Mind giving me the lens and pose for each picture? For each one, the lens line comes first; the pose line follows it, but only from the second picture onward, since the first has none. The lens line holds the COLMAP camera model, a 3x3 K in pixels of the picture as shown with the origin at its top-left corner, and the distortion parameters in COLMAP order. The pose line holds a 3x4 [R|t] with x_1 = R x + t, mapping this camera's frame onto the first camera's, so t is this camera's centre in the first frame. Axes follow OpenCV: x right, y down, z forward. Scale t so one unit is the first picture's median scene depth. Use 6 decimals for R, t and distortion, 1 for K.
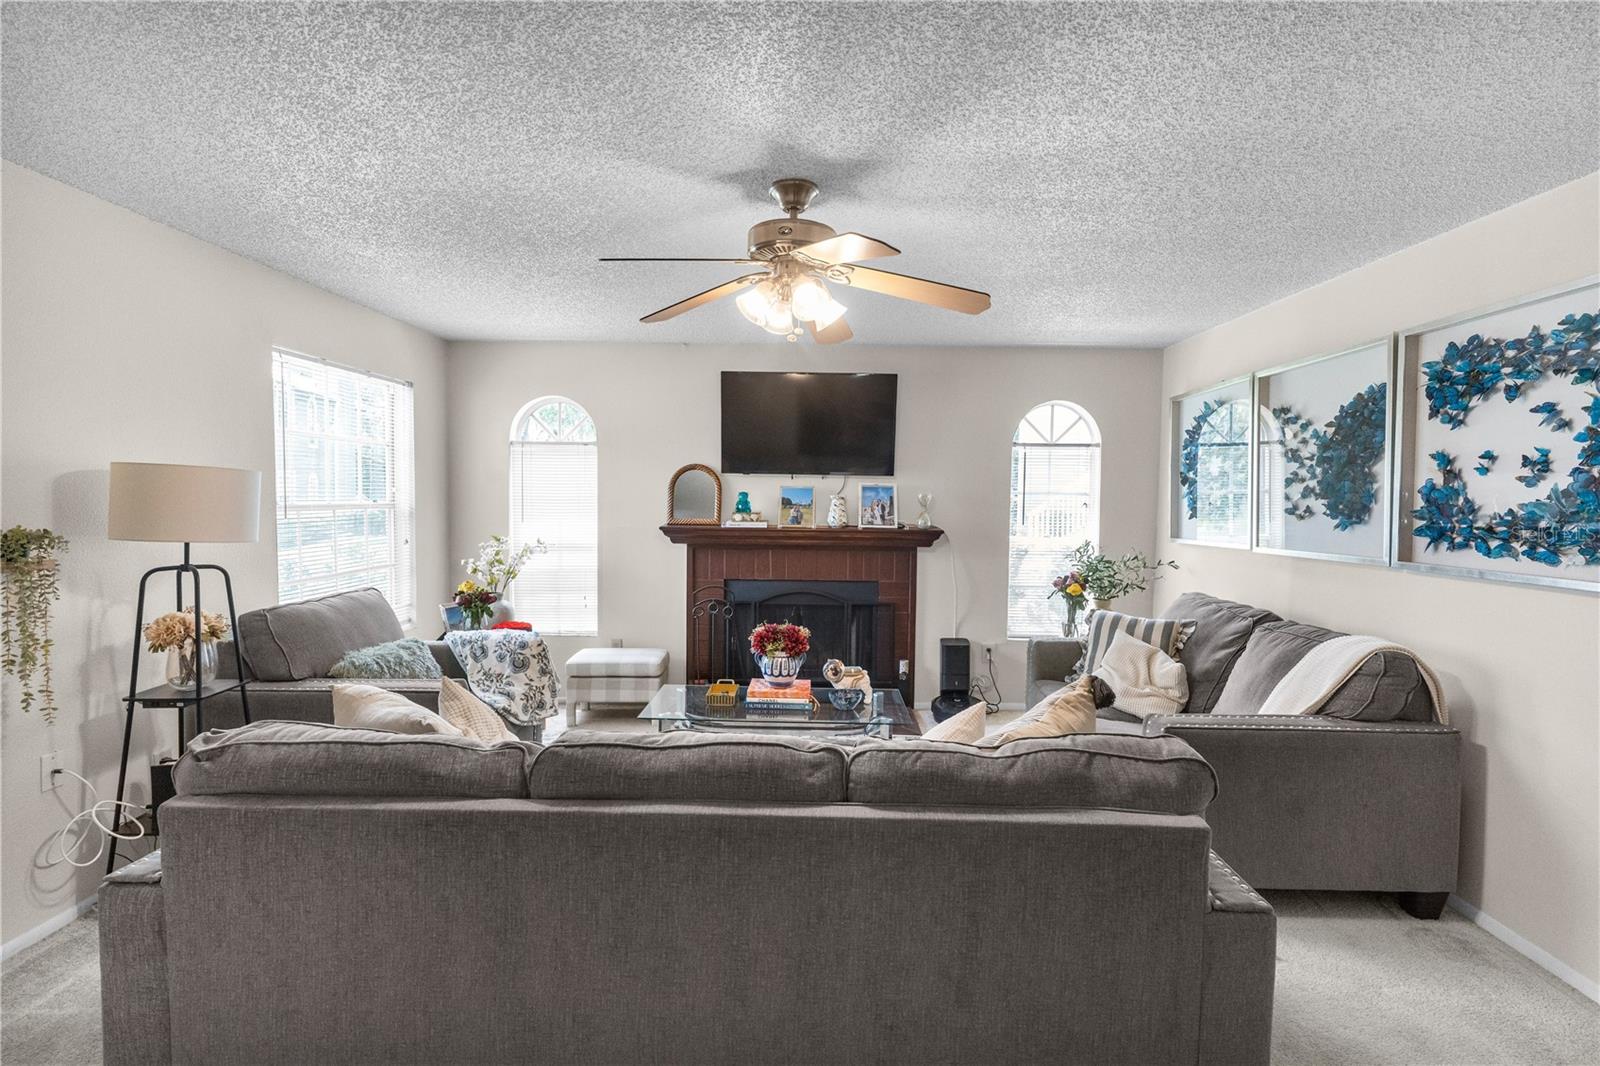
lens RADIAL K [[762.5, 0, 802.8], [0, 762.5, 531.4], [0, 0, 1]] dist [-0.001009, 0.002327]
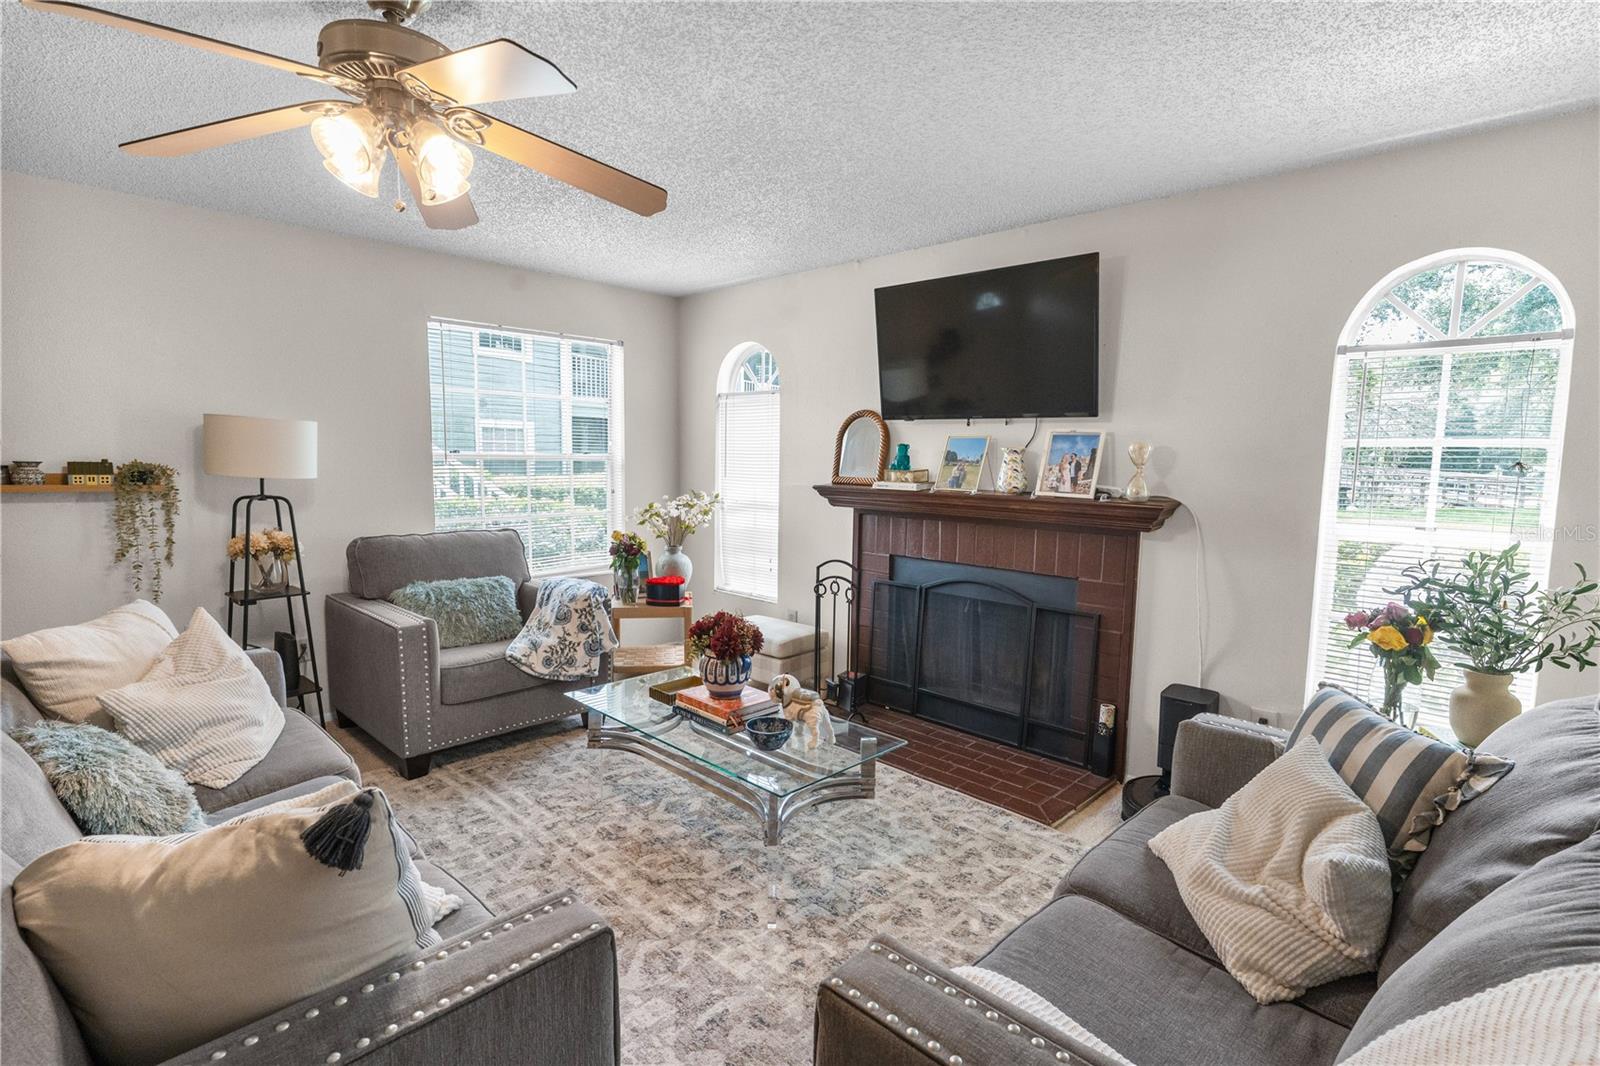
lens RADIAL K [[762.5, 0, 802.5], [0, 762.5, 535.3], [0, 0, 1]] dist [-0.001009, 0.002327]
pose [[0.731135, 0.073703, -0.678240, 0.507288], [-0.041268, 0.997105, 0.063867, -0.005579], [0.680984, -0.018706, 0.732059, 0.486103]]
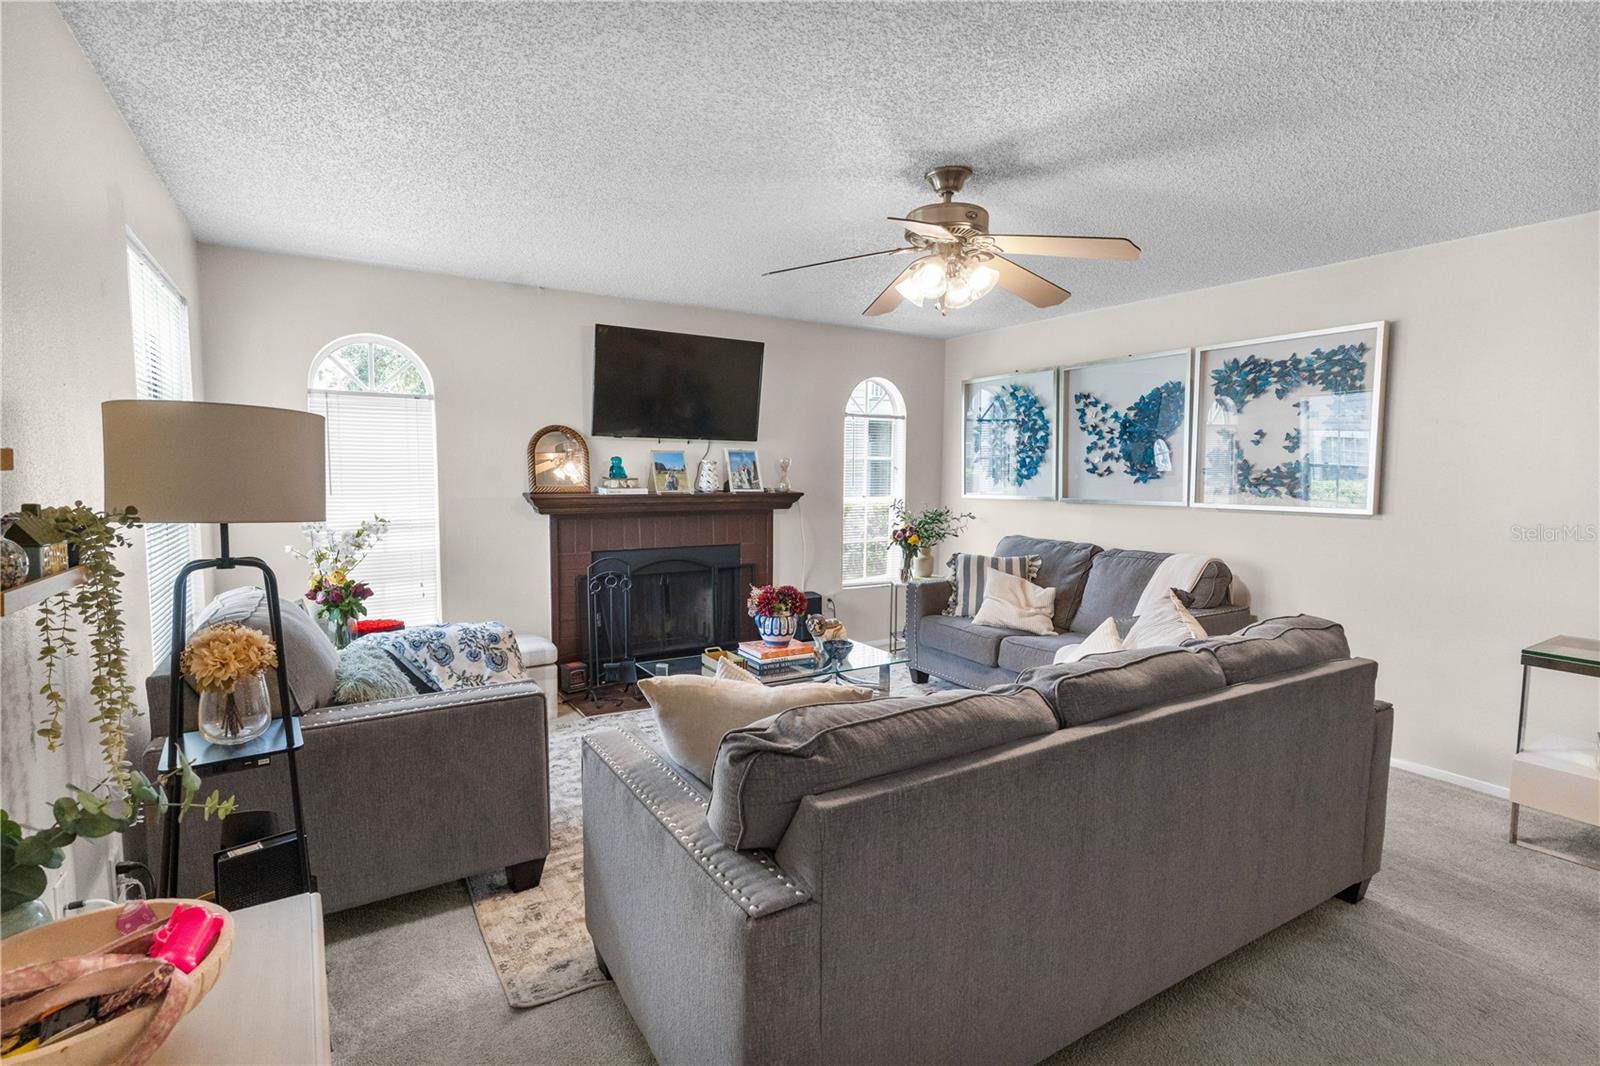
lens RADIAL K [[762.5, 0, 805.0], [0, 762.5, 530.9], [0, 0, 1]] dist [-0.001009, 0.002327]
pose [[0.841928, -0.049103, 0.537351, -0.521493], [0.027780, 0.998475, 0.047715, 0.001601], [-0.538875, -0.025245, 0.842008, 0.117314]]
